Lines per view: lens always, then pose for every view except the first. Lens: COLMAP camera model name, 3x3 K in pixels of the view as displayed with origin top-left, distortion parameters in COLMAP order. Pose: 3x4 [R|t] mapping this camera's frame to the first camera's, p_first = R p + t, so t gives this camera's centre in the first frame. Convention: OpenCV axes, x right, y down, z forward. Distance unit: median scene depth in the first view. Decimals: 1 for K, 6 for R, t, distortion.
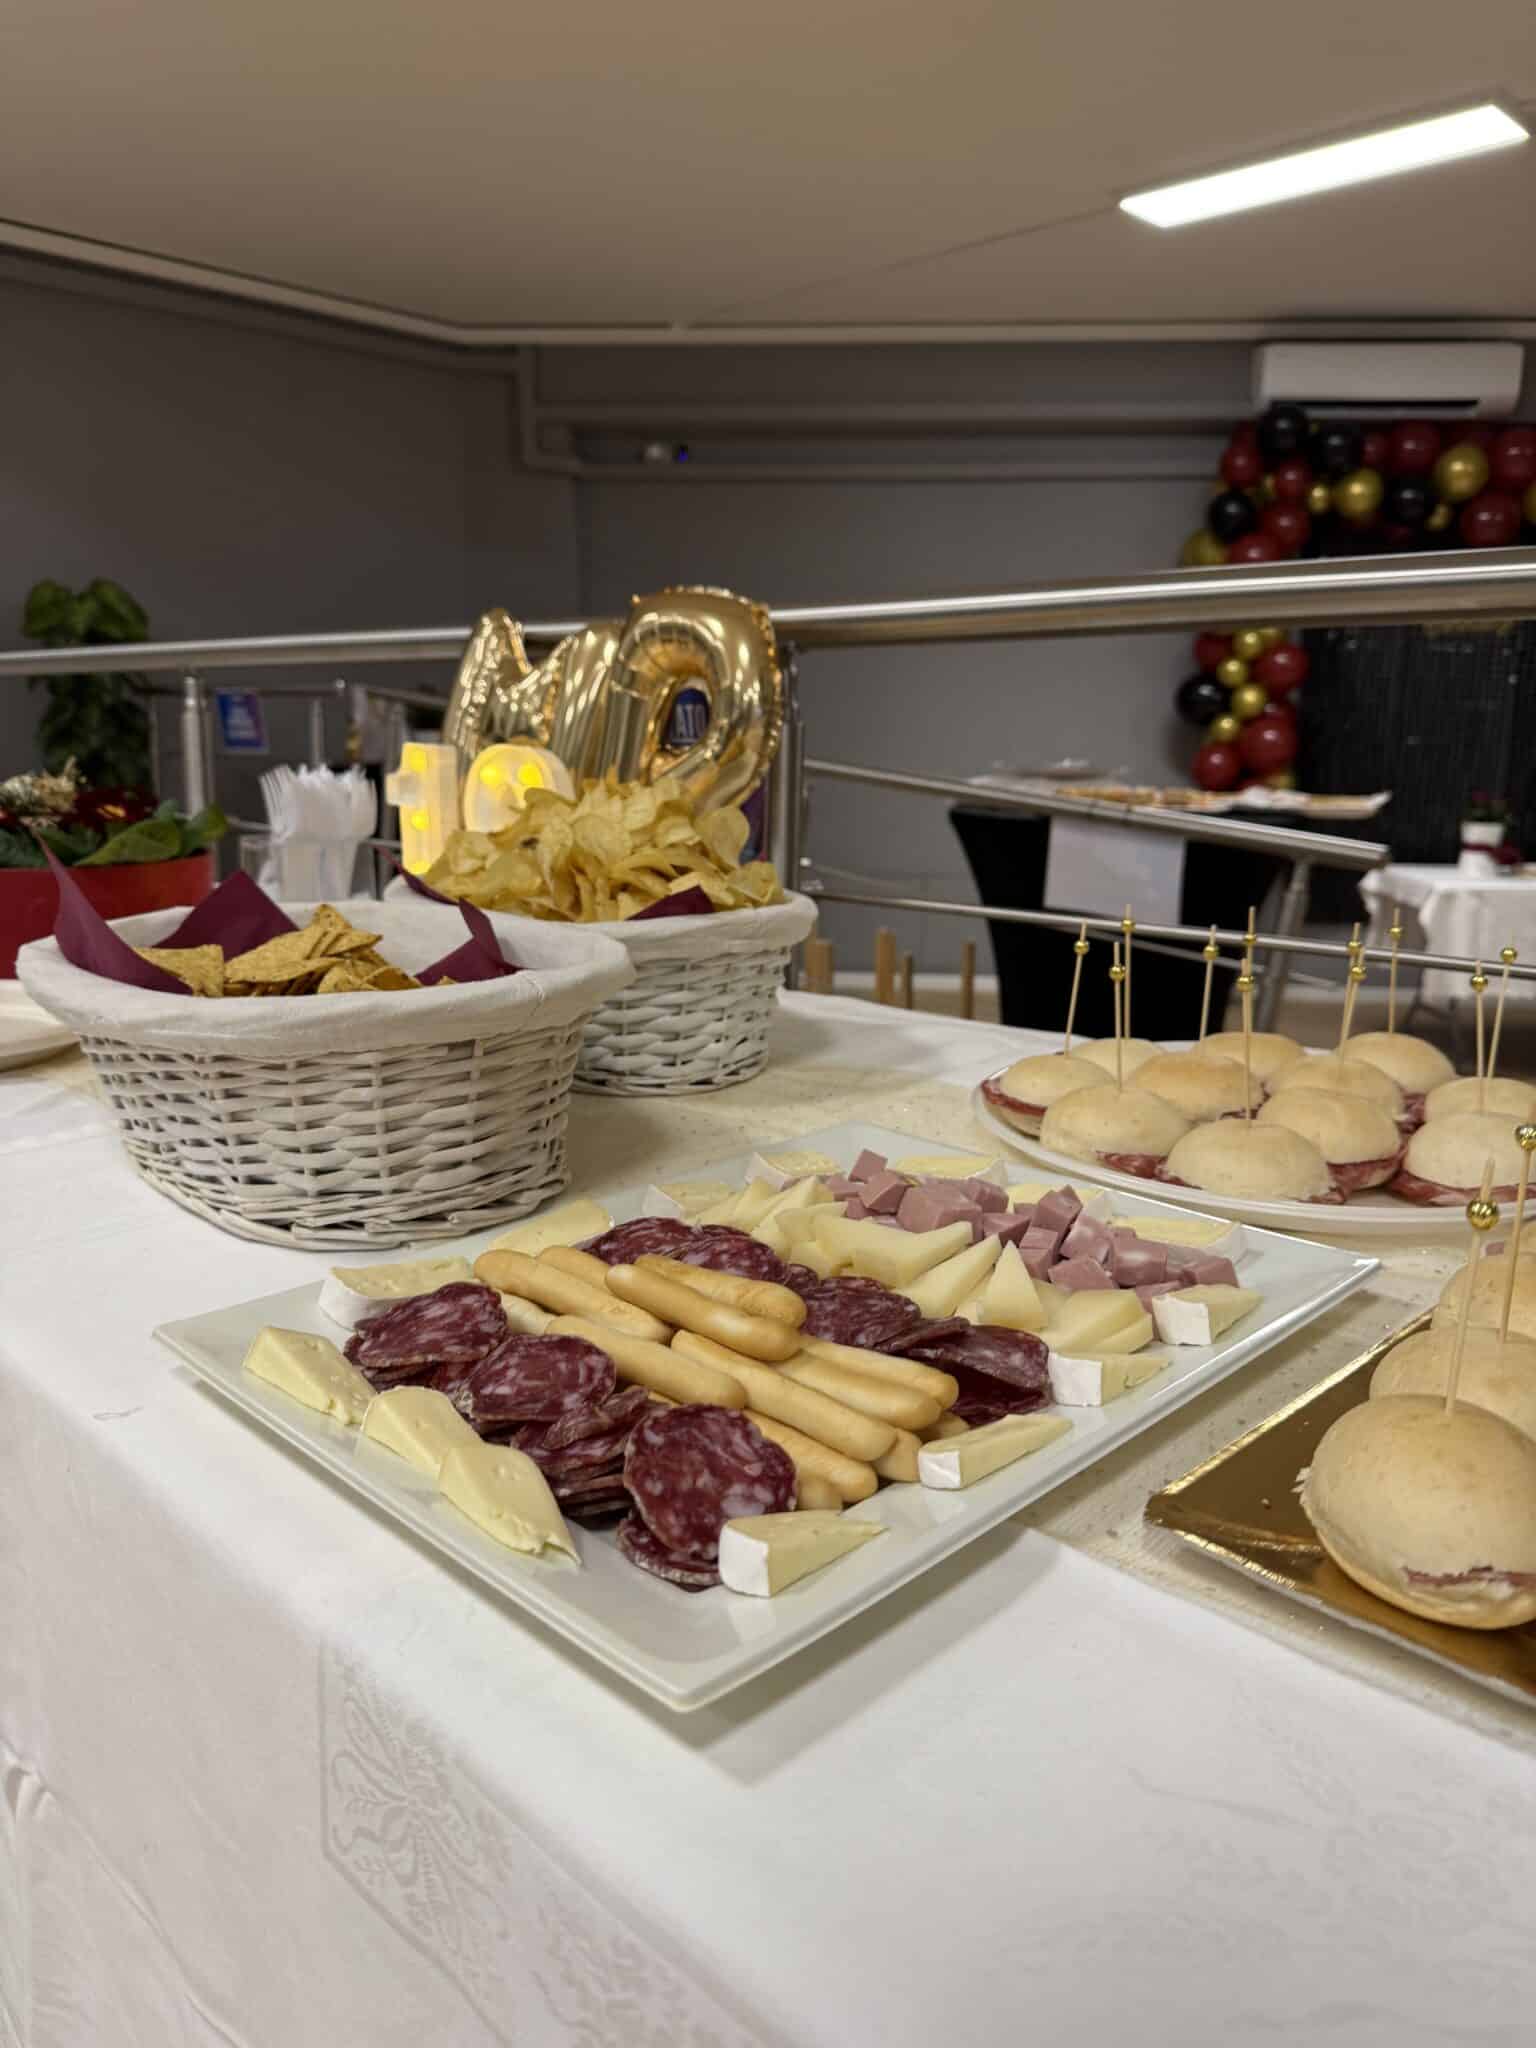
lens RADIAL K [[1524.1, 0, 768.0], [0, 1524.1, 1024.0], [0, 0, 1]] dist [0.046534, -0.008209]
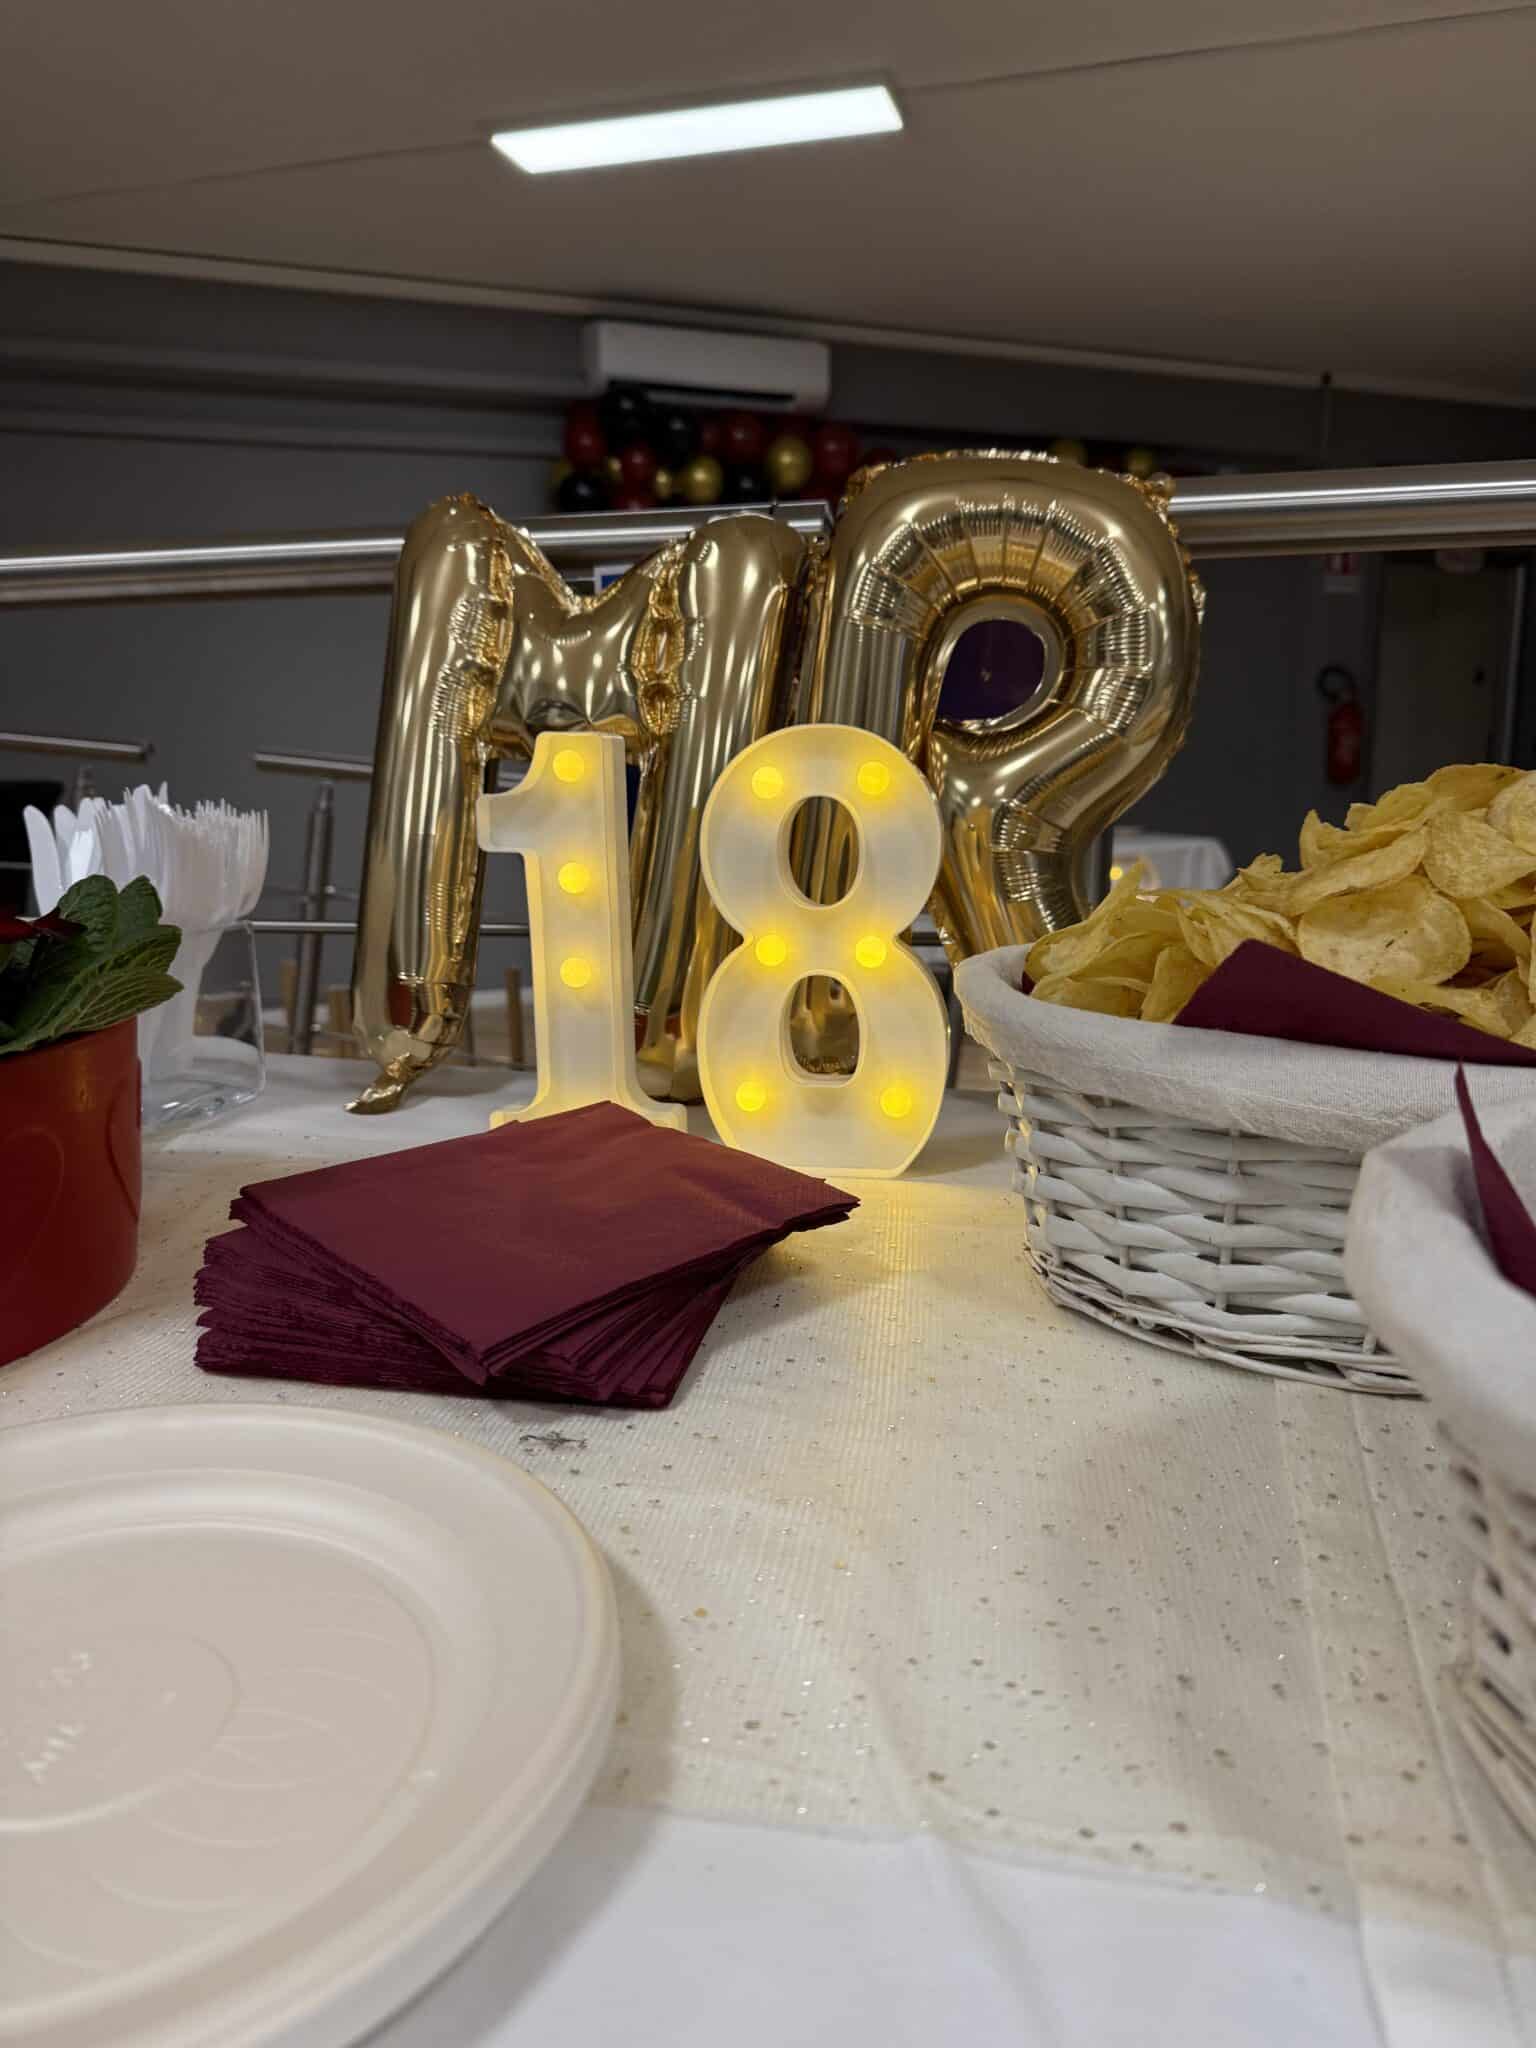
lens RADIAL K [[1524.1, 0, 768.0], [0, 1524.1, 1024.0], [0, 0, 1]] dist [0.046534, -0.008209]
pose [[0.880091, -0.124561, 0.458175, -0.083728], [0.123330, 0.991825, 0.032741, -0.019008], [-0.458508, 0.027691, 0.888259, 0.101458]]
